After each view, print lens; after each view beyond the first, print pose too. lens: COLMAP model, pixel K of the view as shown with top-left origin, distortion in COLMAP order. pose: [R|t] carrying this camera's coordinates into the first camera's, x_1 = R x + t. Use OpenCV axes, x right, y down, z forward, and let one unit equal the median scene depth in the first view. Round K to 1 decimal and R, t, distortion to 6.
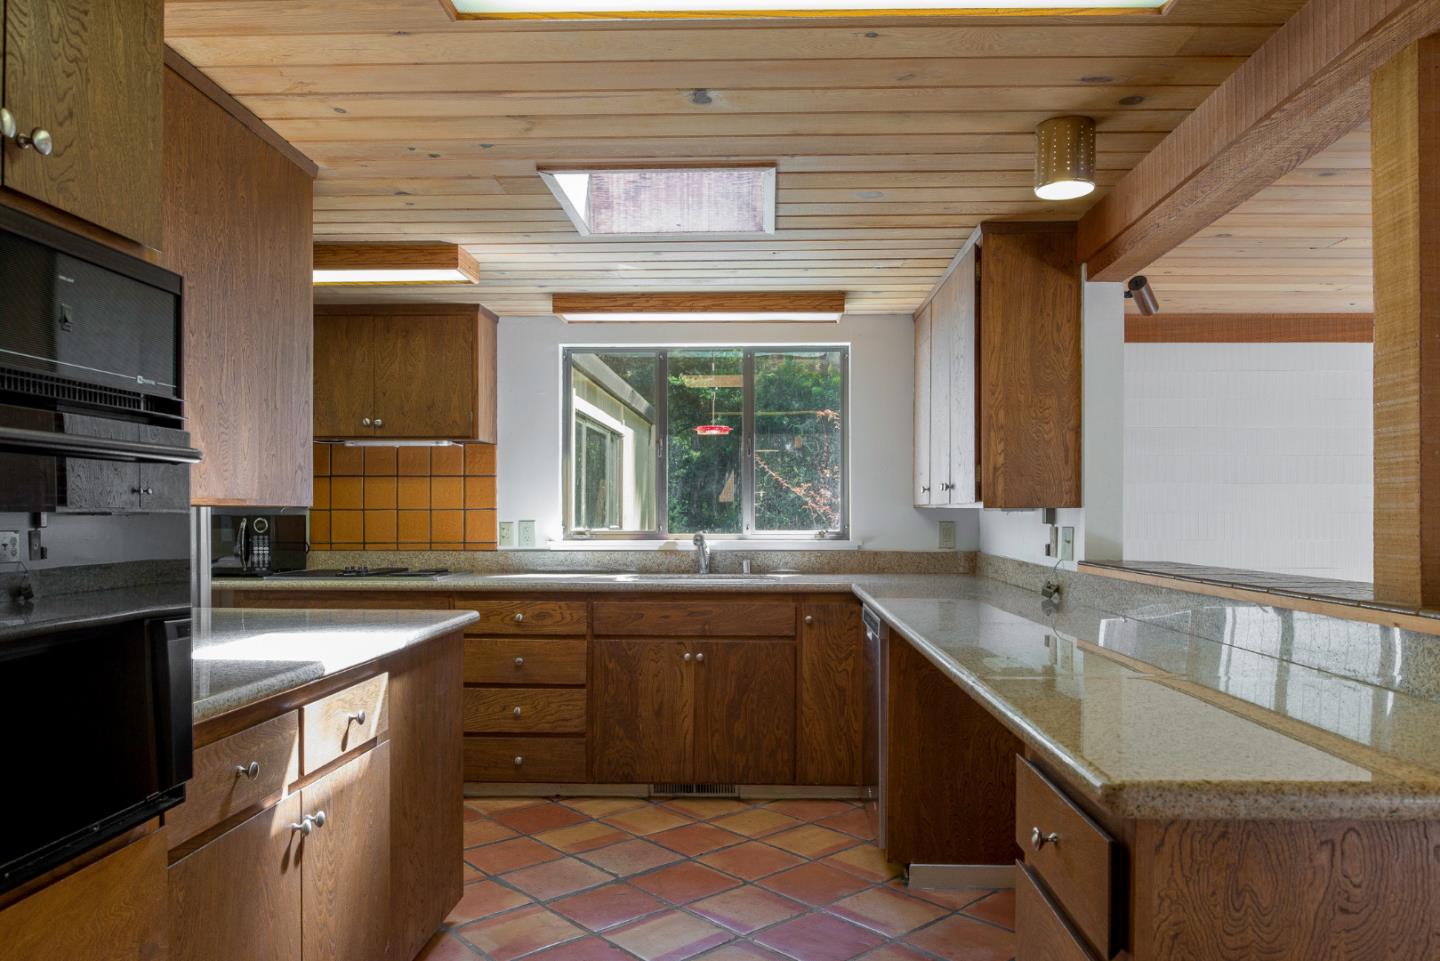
lens RADIAL K [[996.7, 0, 714.2], [0, 996.7, 491.2], [0, 0, 1]] dist [-0.002929, -0.010365]
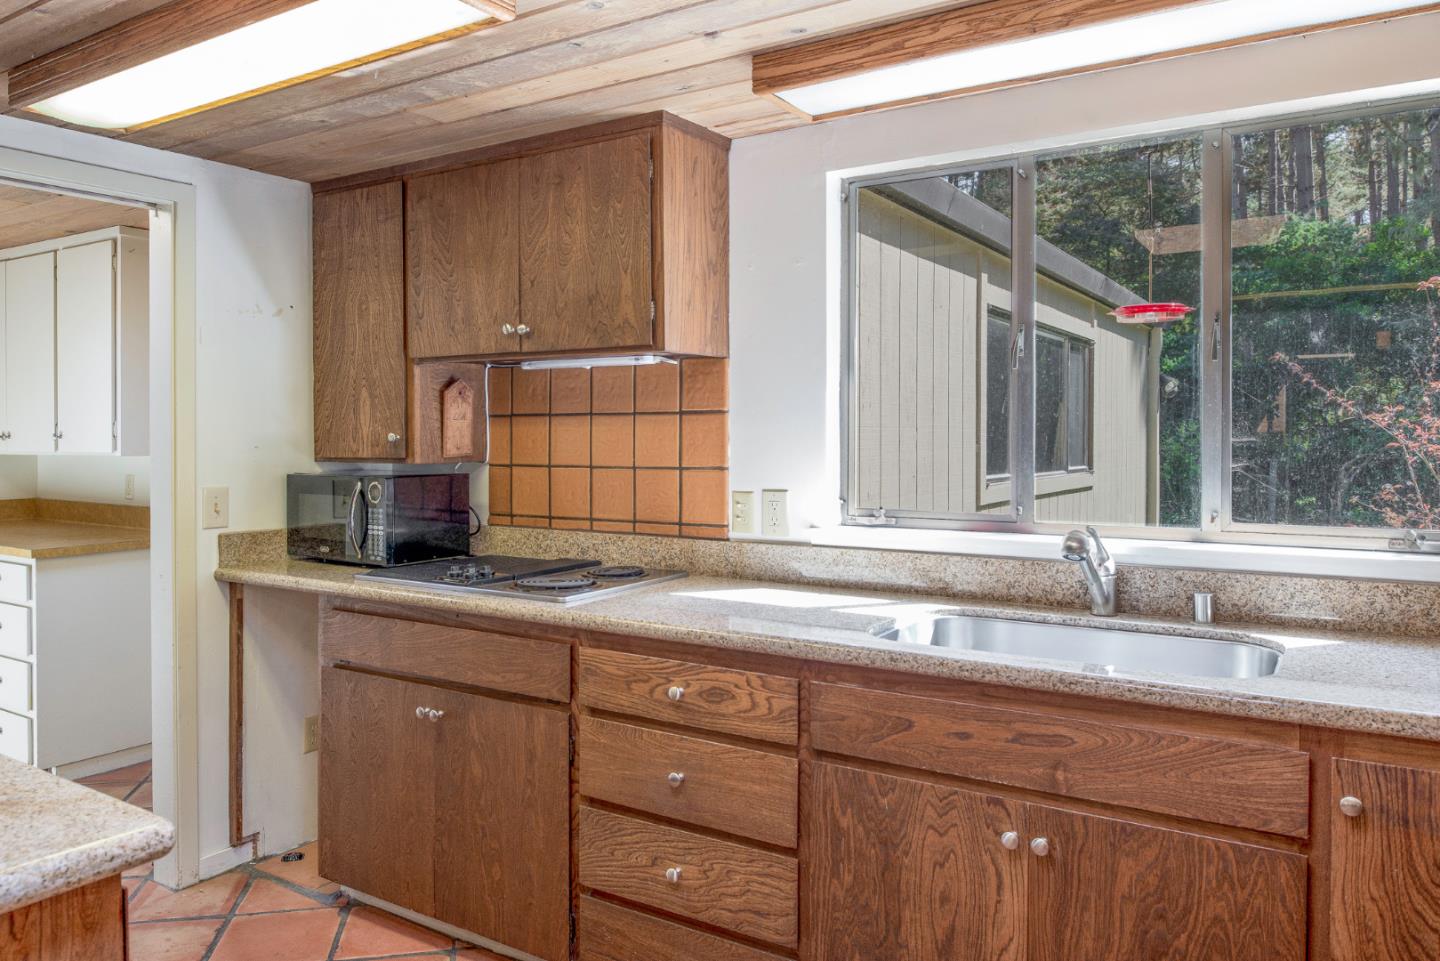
lens RADIAL K [[996.7, 0, 690.2], [0, 996.7, 431.5], [0, 0, 1]] dist [-0.002929, -0.010365]
pose [[0.858153, -0.003157, -0.513385, 0.067865], [0.012959, 0.999796, 0.015515, -0.014178], [0.513231, -0.019967, 0.858018, 0.521140]]
